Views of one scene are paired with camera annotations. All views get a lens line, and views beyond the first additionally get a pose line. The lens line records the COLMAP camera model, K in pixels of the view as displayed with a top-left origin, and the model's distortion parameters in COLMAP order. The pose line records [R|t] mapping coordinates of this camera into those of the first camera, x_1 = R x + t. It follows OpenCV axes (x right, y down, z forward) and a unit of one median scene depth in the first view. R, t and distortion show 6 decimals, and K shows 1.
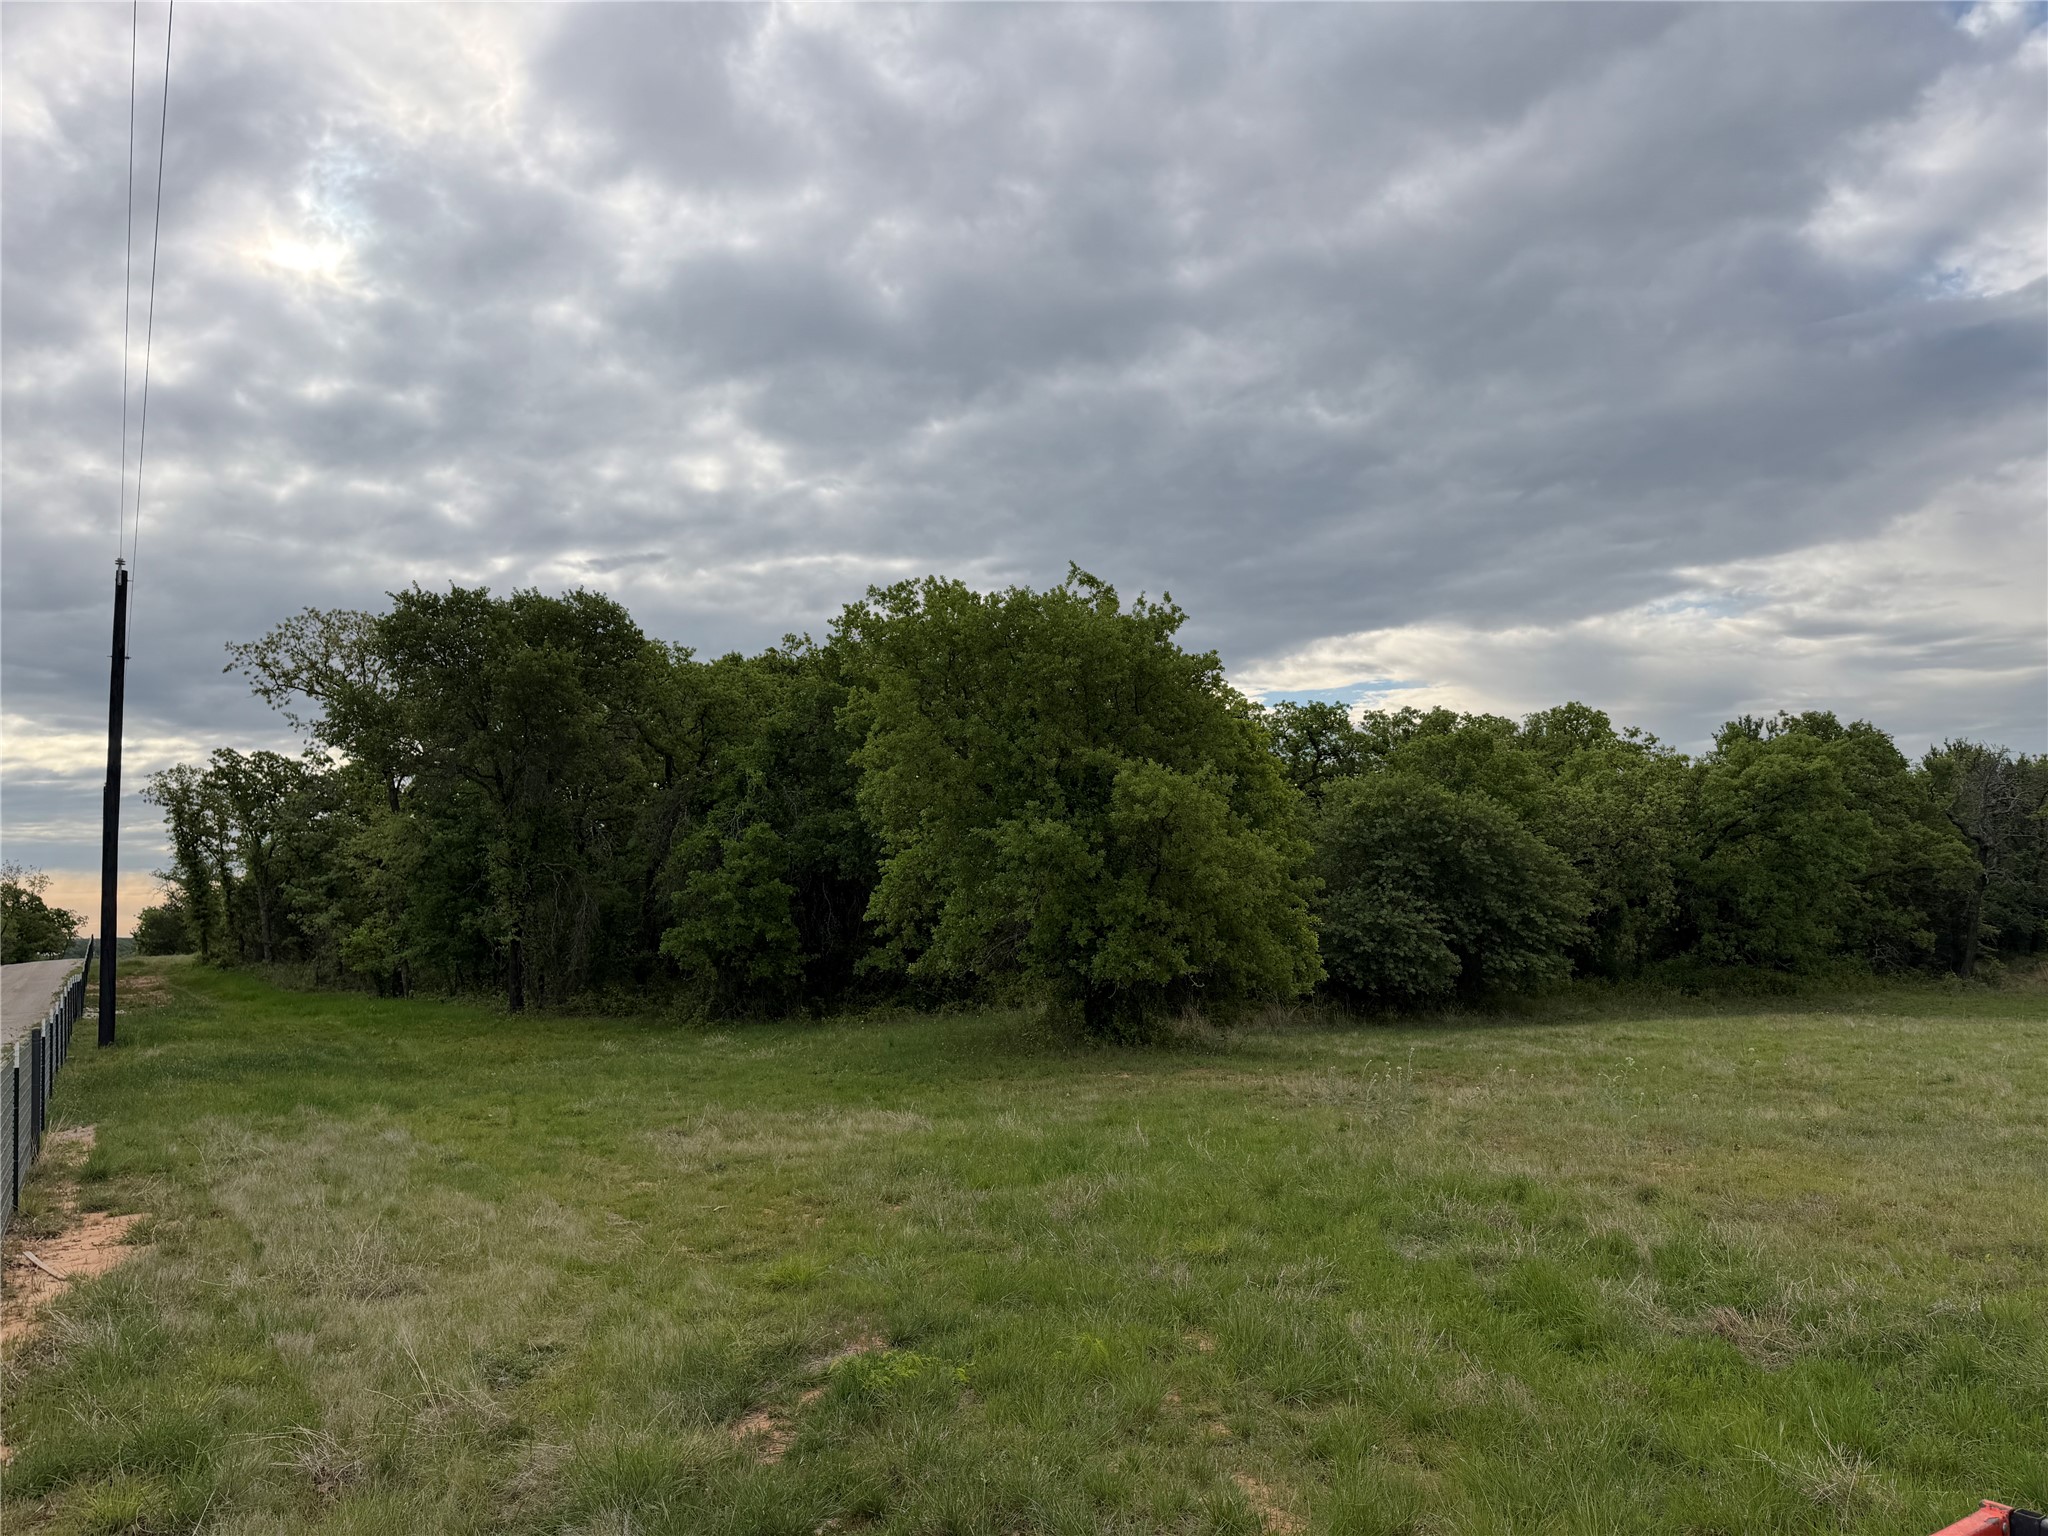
lens RADIAL K [[1416.8, 0, 1032.1], [0, 1416.8, 767.4], [0, 0, 1]] dist [0.005365, -0.000018]
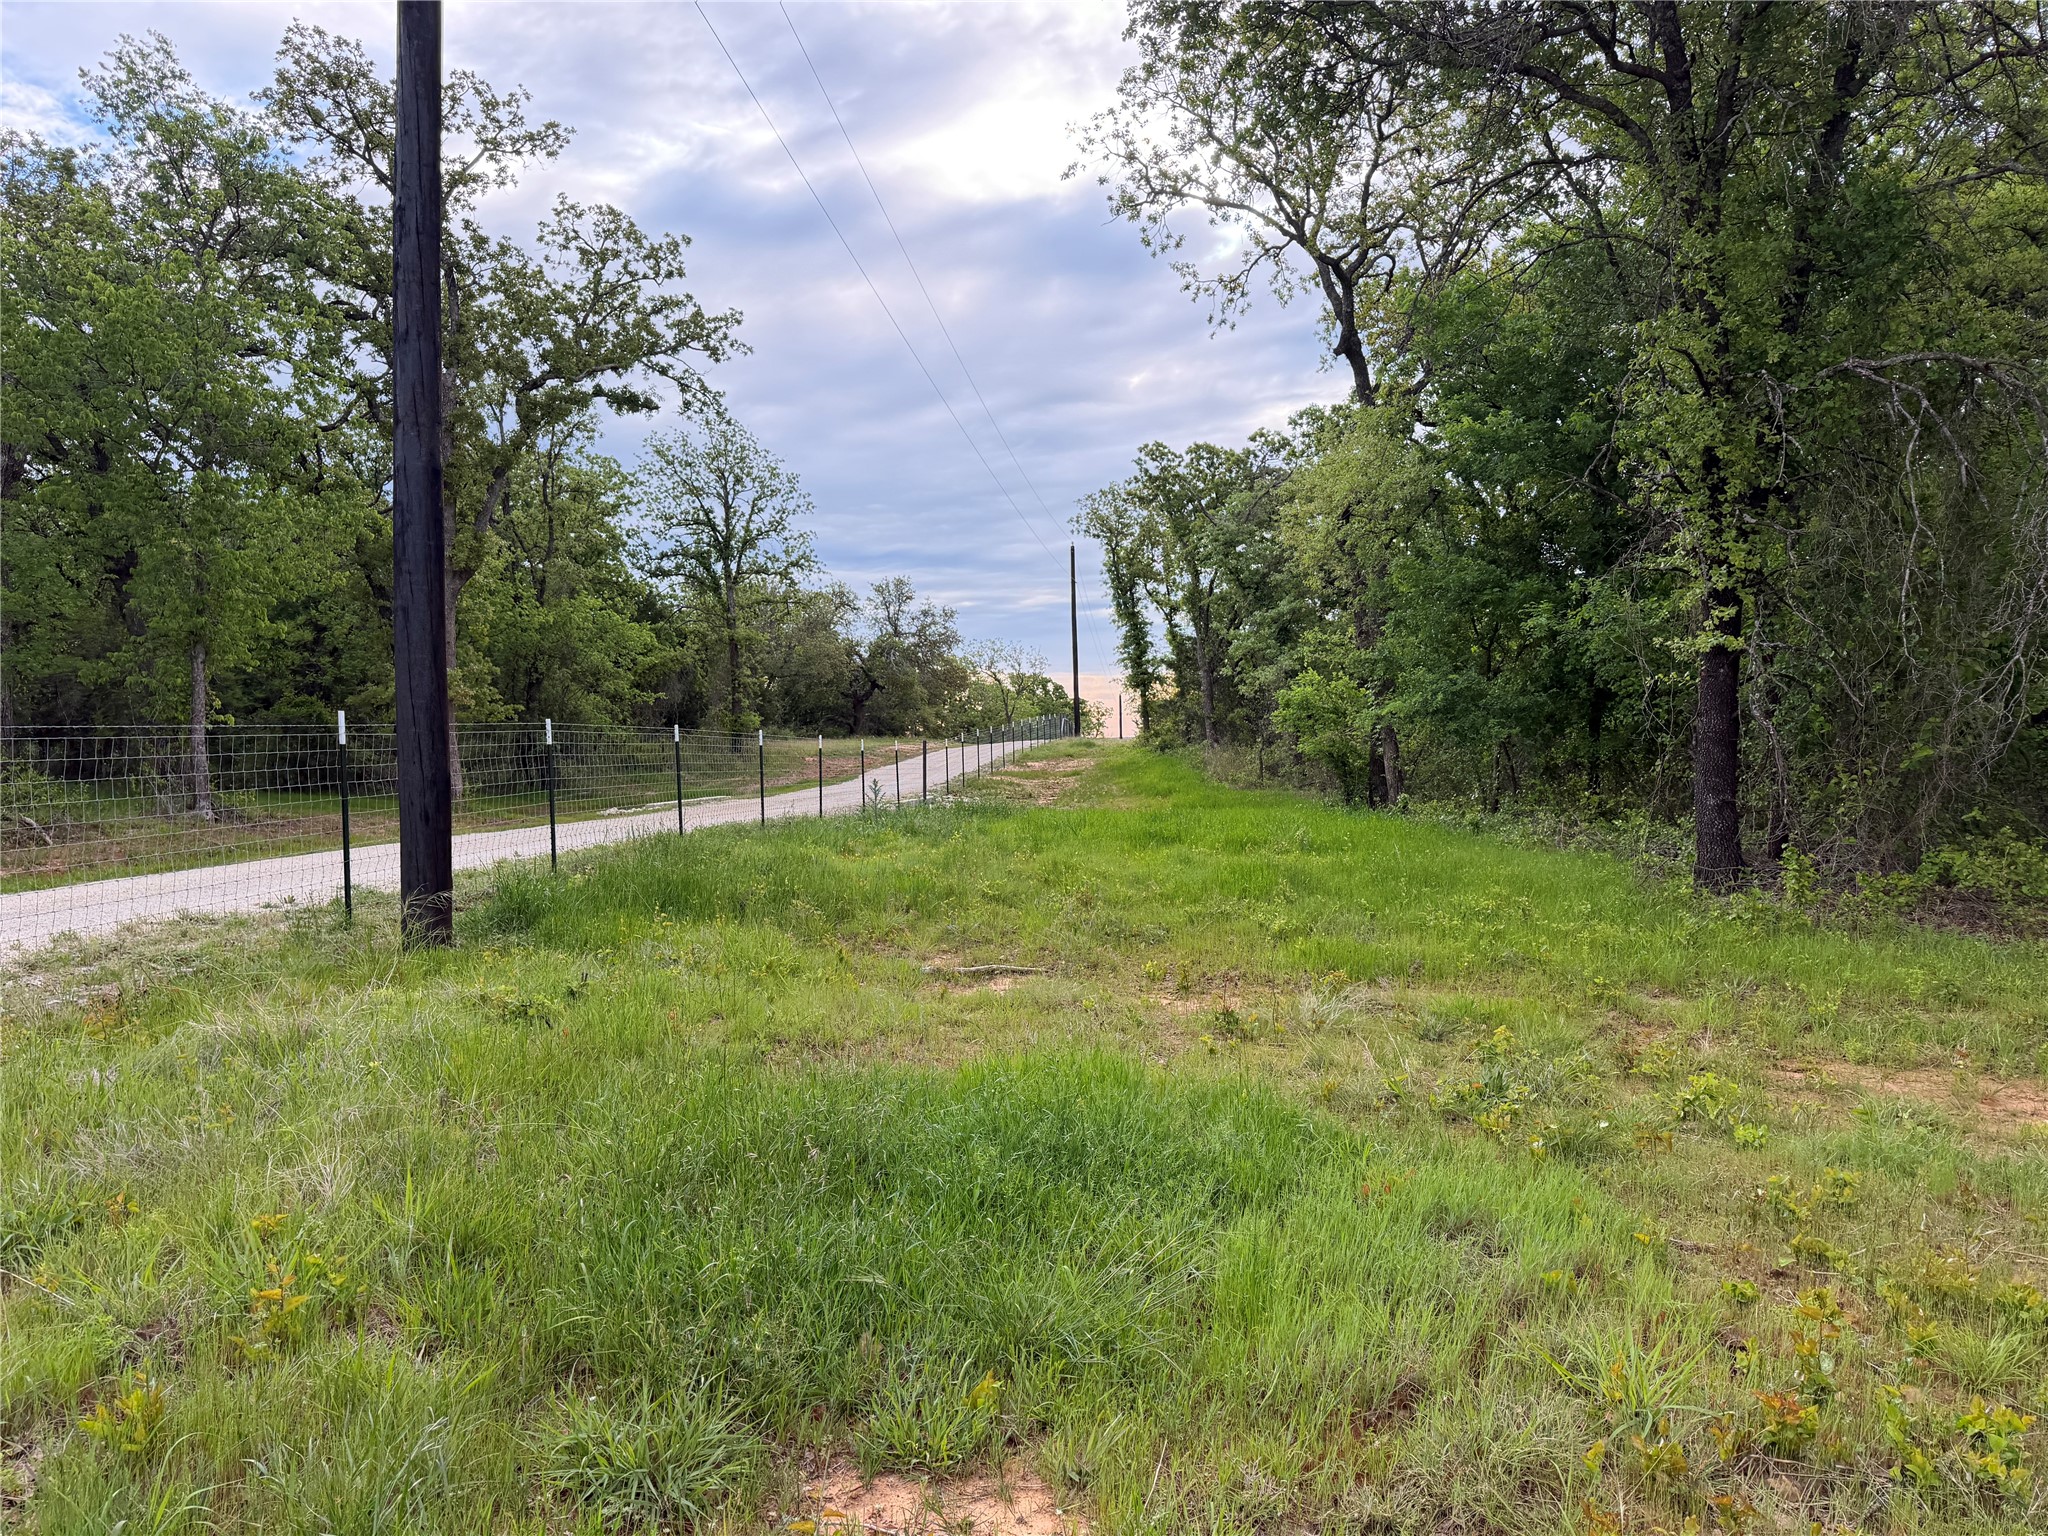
lens RADIAL K [[1416.8, 0, 1028.7], [0, 1416.8, 766.2], [0, 0, 1]] dist [0.005365, -0.000018]
pose [[0.783669, 0.040804, -0.619837, -0.232025], [0.040127, 0.992431, 0.116066, 0.084045], [0.619882, -0.115830, 0.776099, 0.531293]]
